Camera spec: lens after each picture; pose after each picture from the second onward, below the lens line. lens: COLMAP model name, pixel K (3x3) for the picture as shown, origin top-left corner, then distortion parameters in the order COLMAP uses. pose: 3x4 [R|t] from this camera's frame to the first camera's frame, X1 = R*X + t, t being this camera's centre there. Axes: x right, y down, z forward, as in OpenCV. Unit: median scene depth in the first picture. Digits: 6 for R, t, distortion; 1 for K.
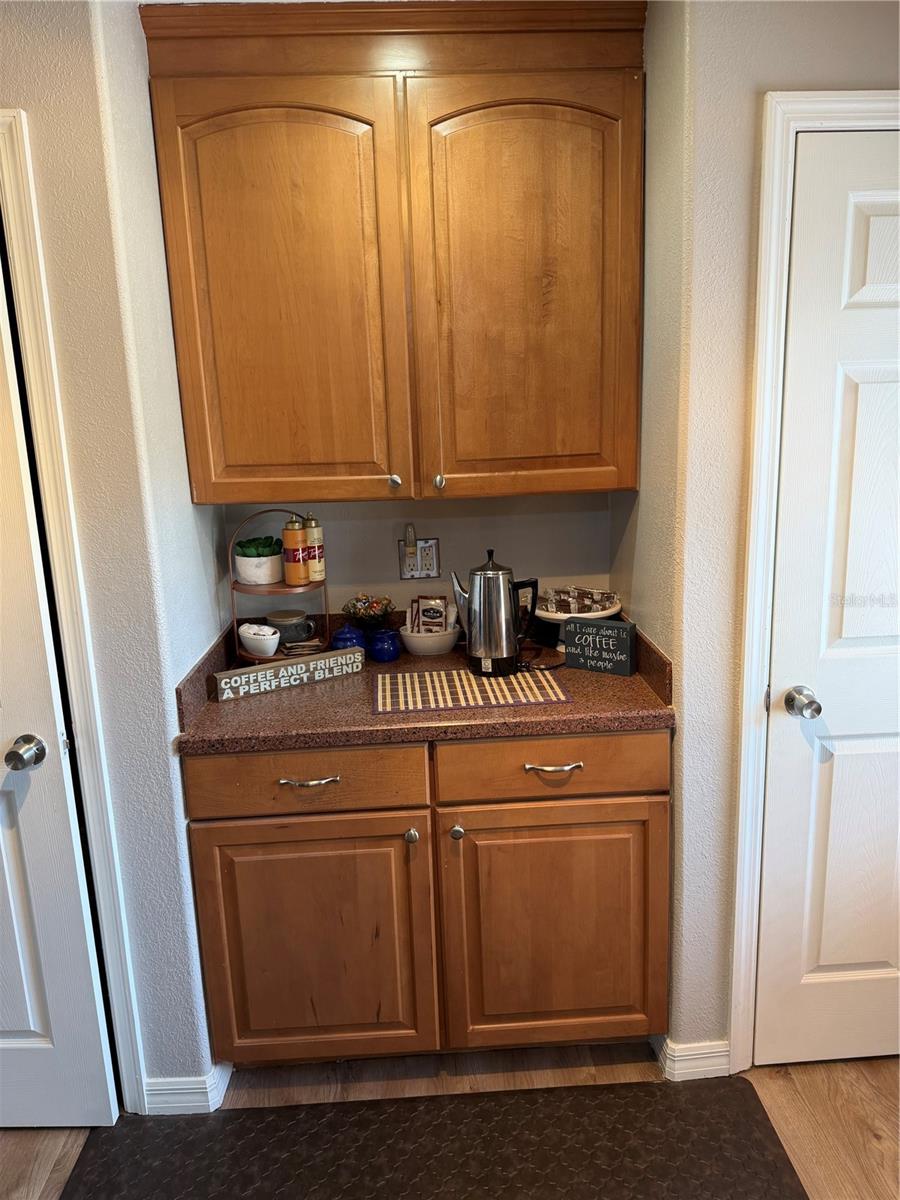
lens RADIAL K [[840.1, 0, 450.0], [0, 840.1, 600.0], [0, 0, 1]] dist [0.008601, -0.002998]
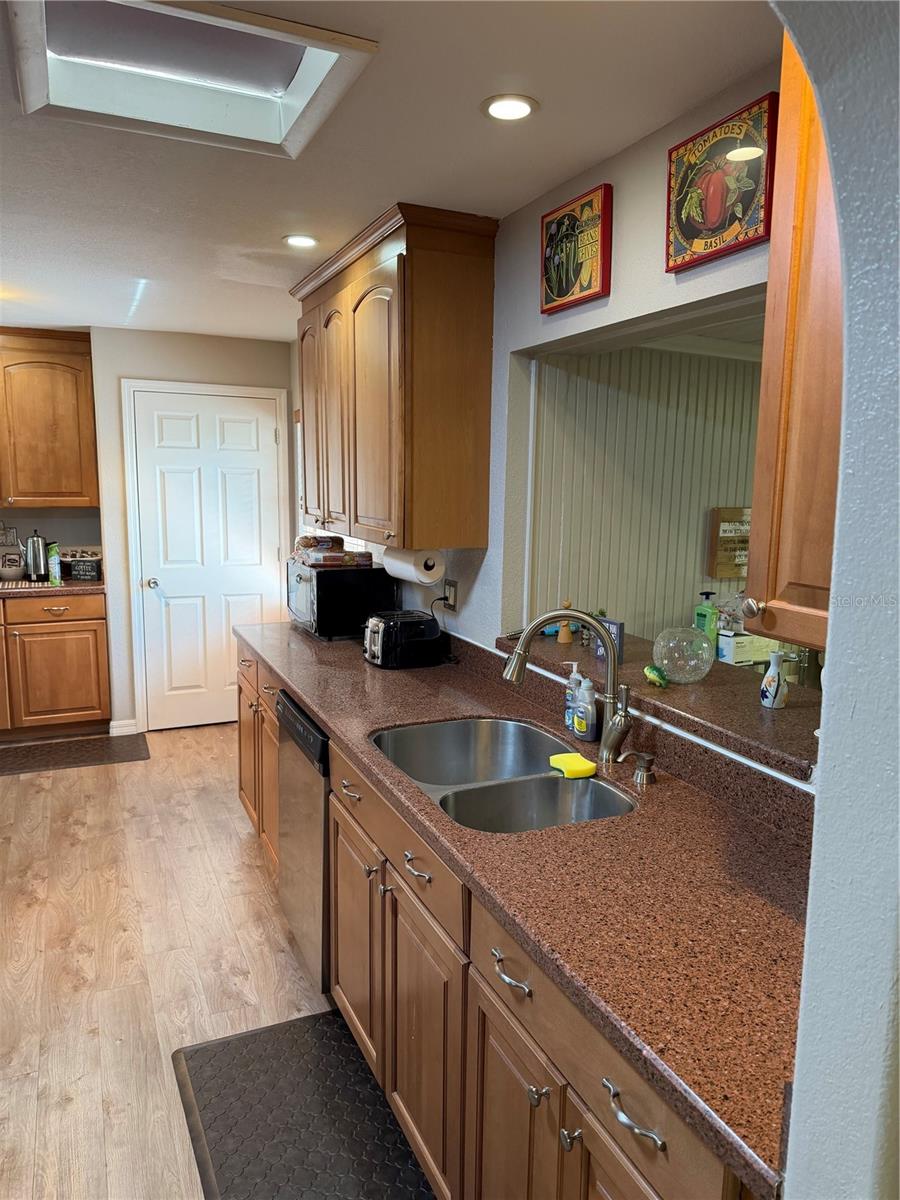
lens RADIAL K [[840.1, 0, 450.0], [0, 840.1, 600.0], [0, 0, 1]] dist [0.008601, -0.002998]
pose [[0.928654, -0.002557, 0.370937, 0.276117], [0.026456, 0.997886, -0.059353, 0.342750], [-0.370002, 0.064932, 0.926759, -1.814982]]
